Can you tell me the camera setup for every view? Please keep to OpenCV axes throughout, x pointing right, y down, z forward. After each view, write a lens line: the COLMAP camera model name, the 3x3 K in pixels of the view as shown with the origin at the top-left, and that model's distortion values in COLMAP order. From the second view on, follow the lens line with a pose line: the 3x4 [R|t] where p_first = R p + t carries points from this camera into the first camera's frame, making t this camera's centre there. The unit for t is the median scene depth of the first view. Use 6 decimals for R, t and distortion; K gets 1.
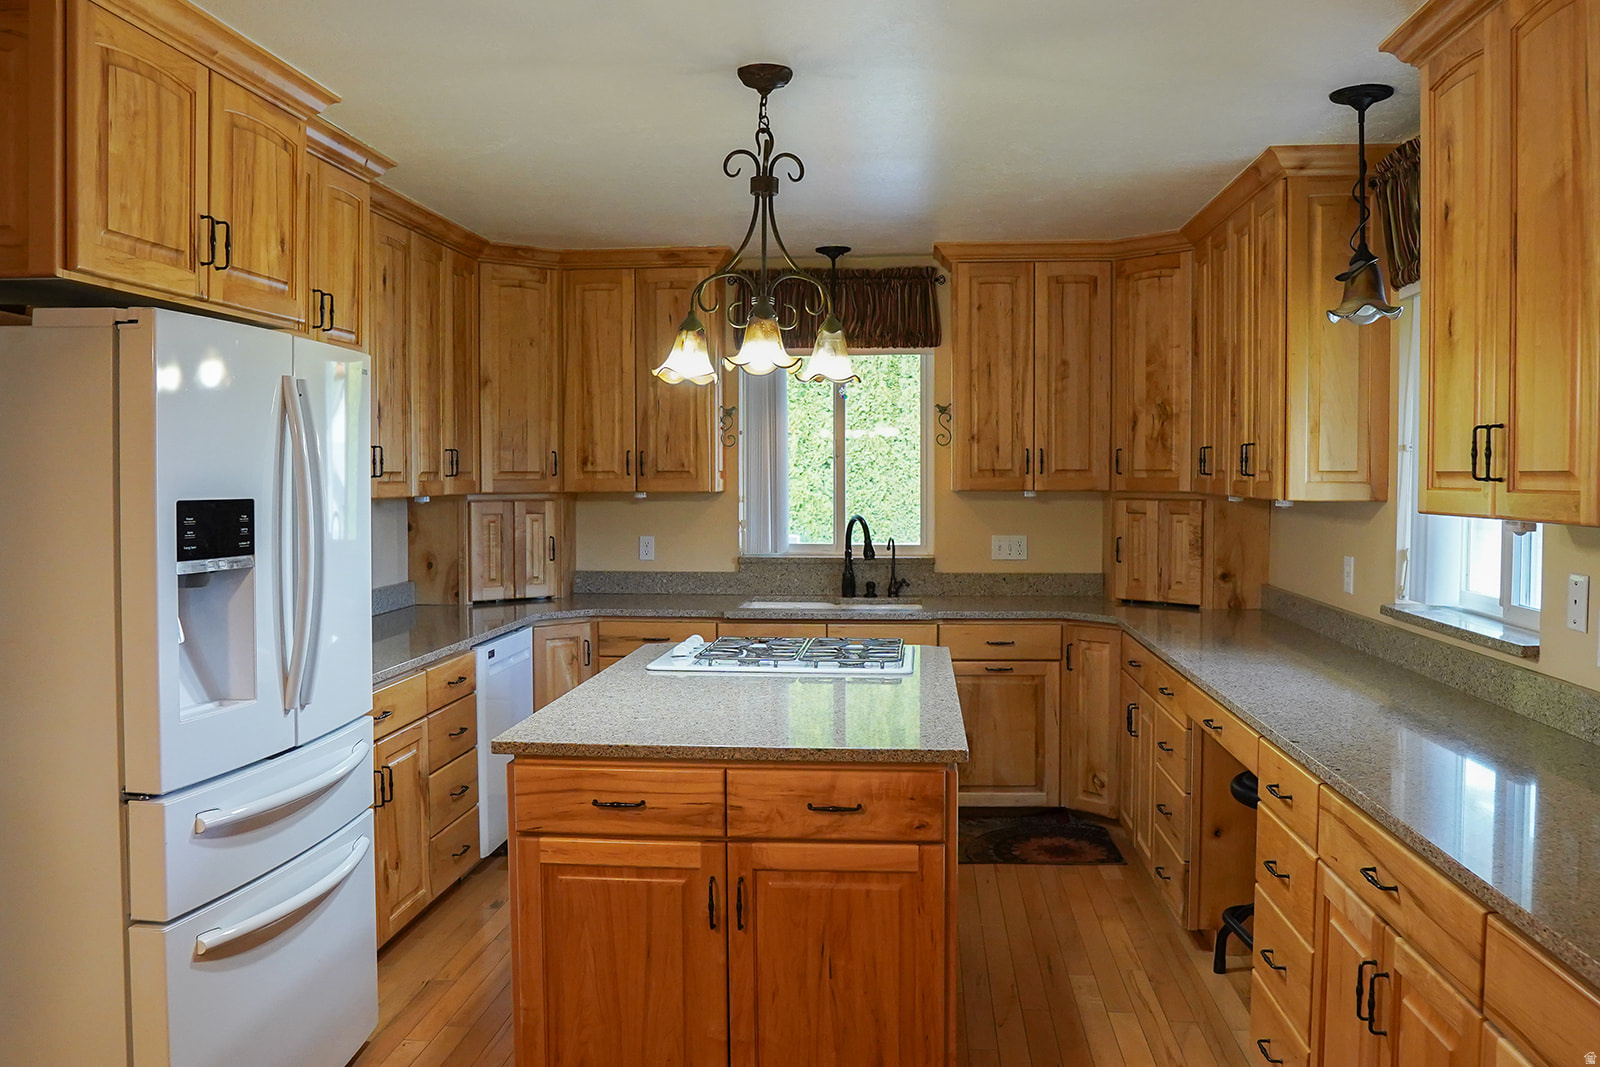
lens RADIAL K [[1287.6, 0, 807.1], [0, 1287.6, 523.6], [0, 0, 1]] dist [-0.101078, 0.052250]
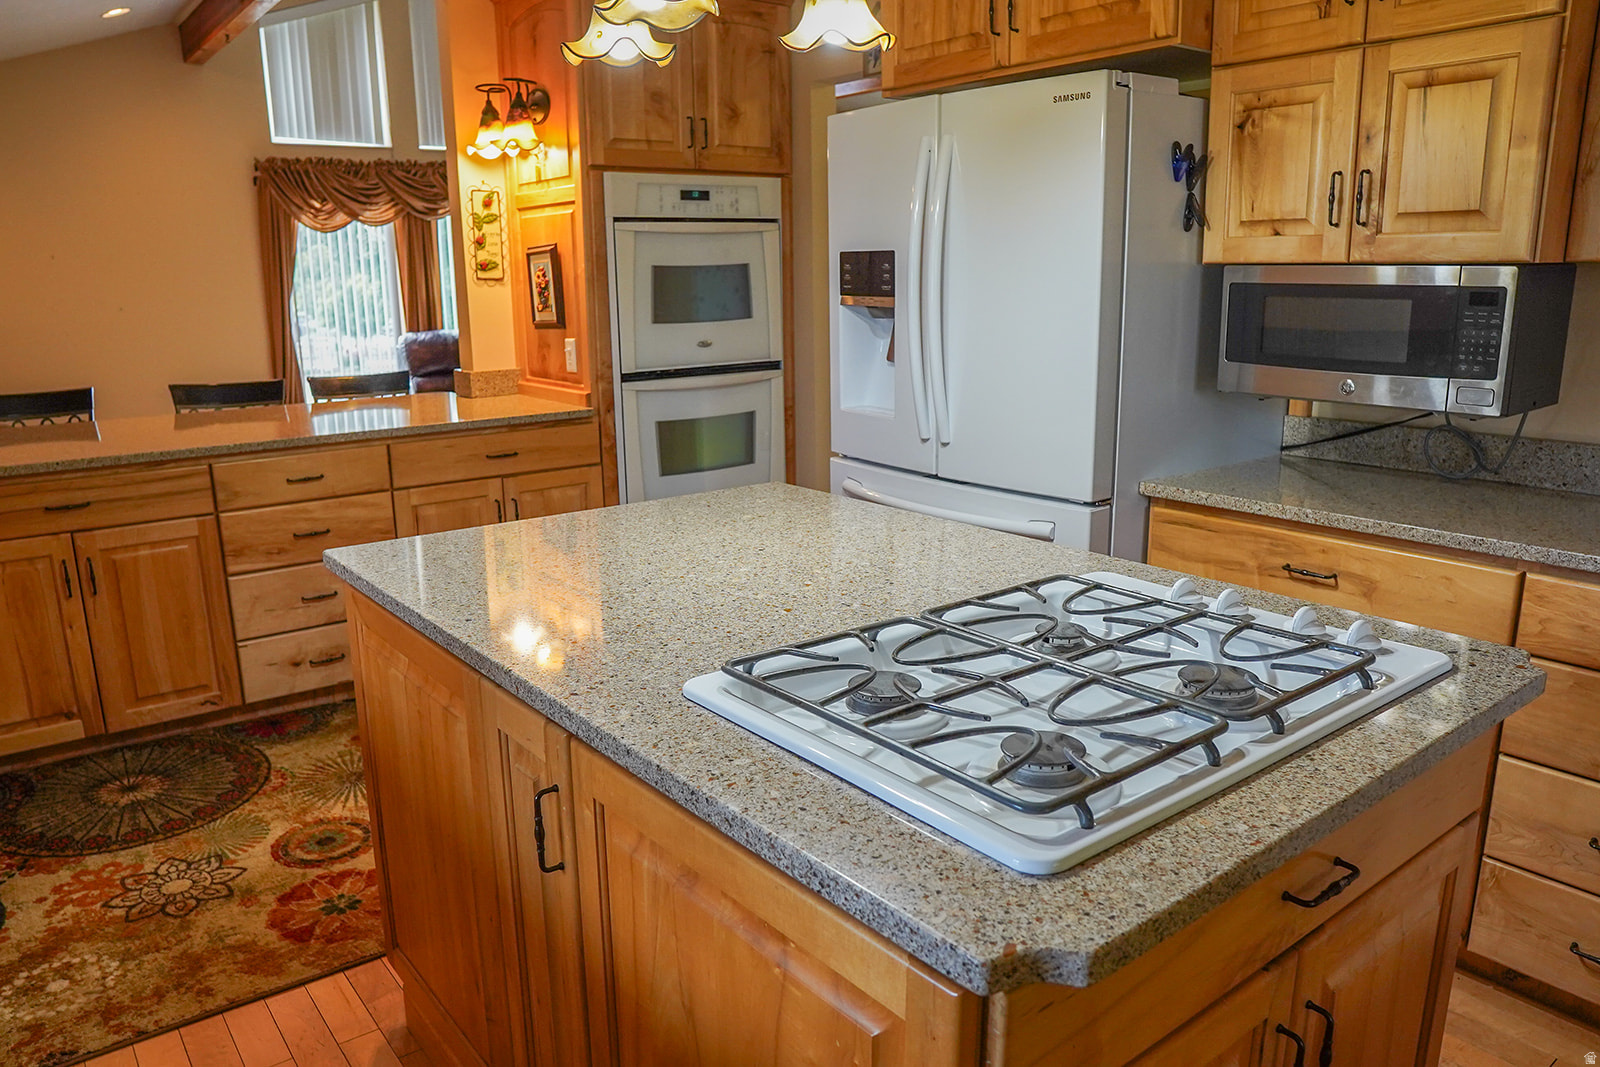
lens RADIAL K [[1139.4, 0, 807.5], [0, 1139.4, 538.9], [0, 0, 1]] dist [-0.105567, 0.064215]
pose [[-0.734551, 0.165231, -0.658128, 0.237651], [-0.012962, 0.966306, 0.257069, -0.018689], [0.678429, 0.197362, -0.707660, 1.099806]]
